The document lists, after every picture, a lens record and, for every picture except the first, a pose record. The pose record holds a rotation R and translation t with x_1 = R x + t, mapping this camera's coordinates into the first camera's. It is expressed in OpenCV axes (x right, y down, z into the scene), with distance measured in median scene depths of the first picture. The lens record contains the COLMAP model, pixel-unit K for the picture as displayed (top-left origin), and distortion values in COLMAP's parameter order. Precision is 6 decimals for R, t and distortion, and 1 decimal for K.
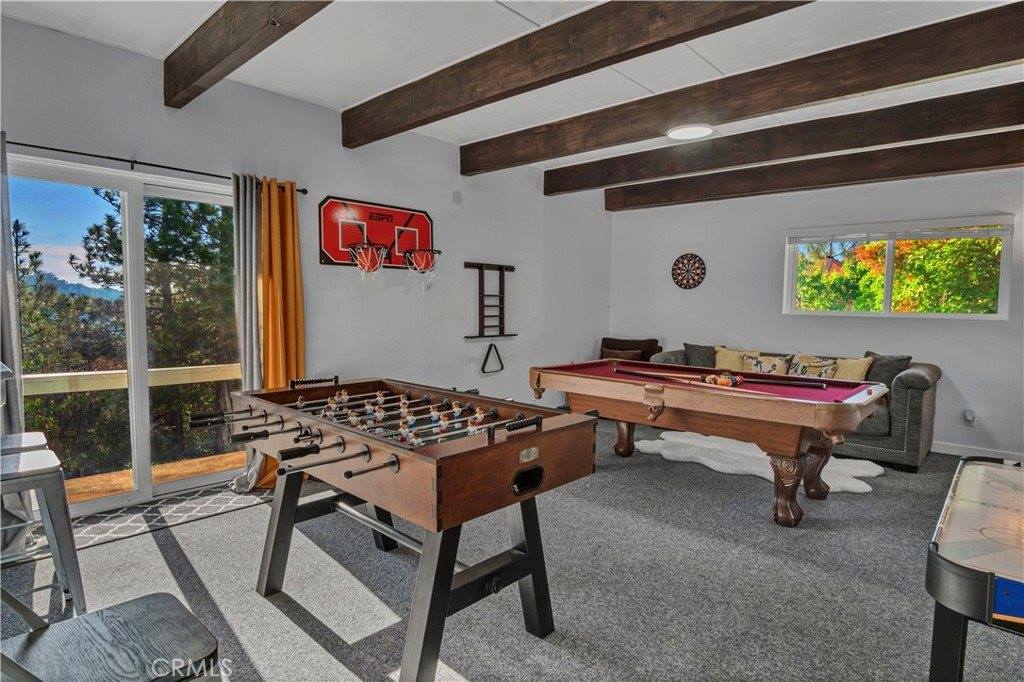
lens RADIAL K [[555.0, 0, 512.0], [0, 555.0, 341.0], [0, 0, 1]] dist [-0.002268, -0.000178]
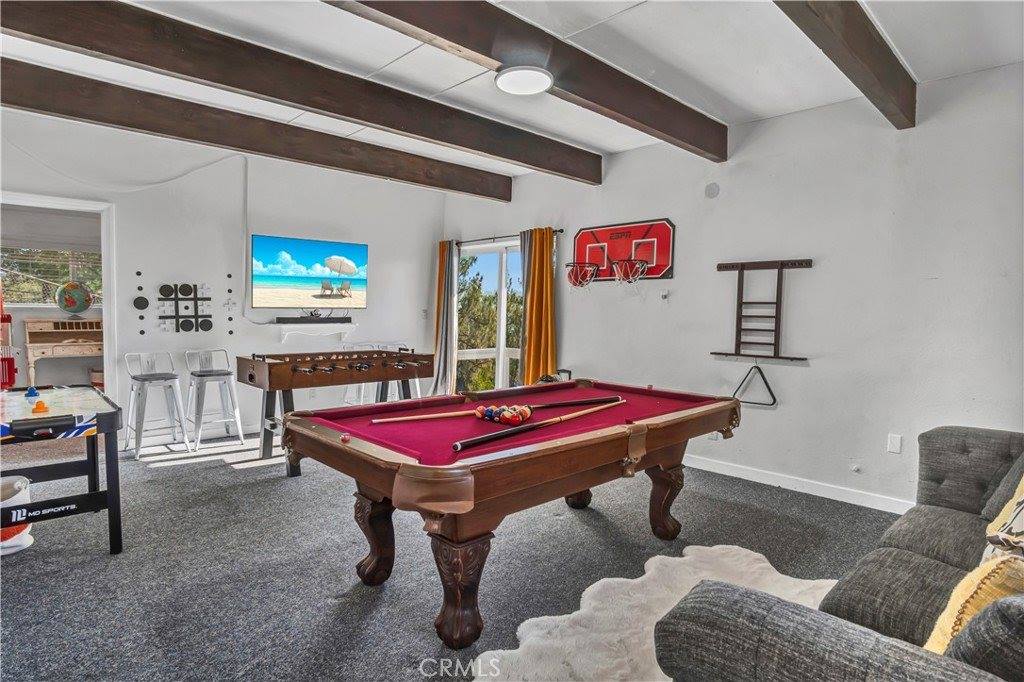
lens RADIAL K [[555.0, 0, 512.0], [0, 555.0, 341.0], [0, 0, 1]] dist [-0.002268, -0.000178]
pose [[-0.055850, 0.036990, -0.997754, 0.754129], [-0.089770, 0.995080, 0.041916, -0.032167], [0.994395, 0.091910, -0.052255, 0.720879]]
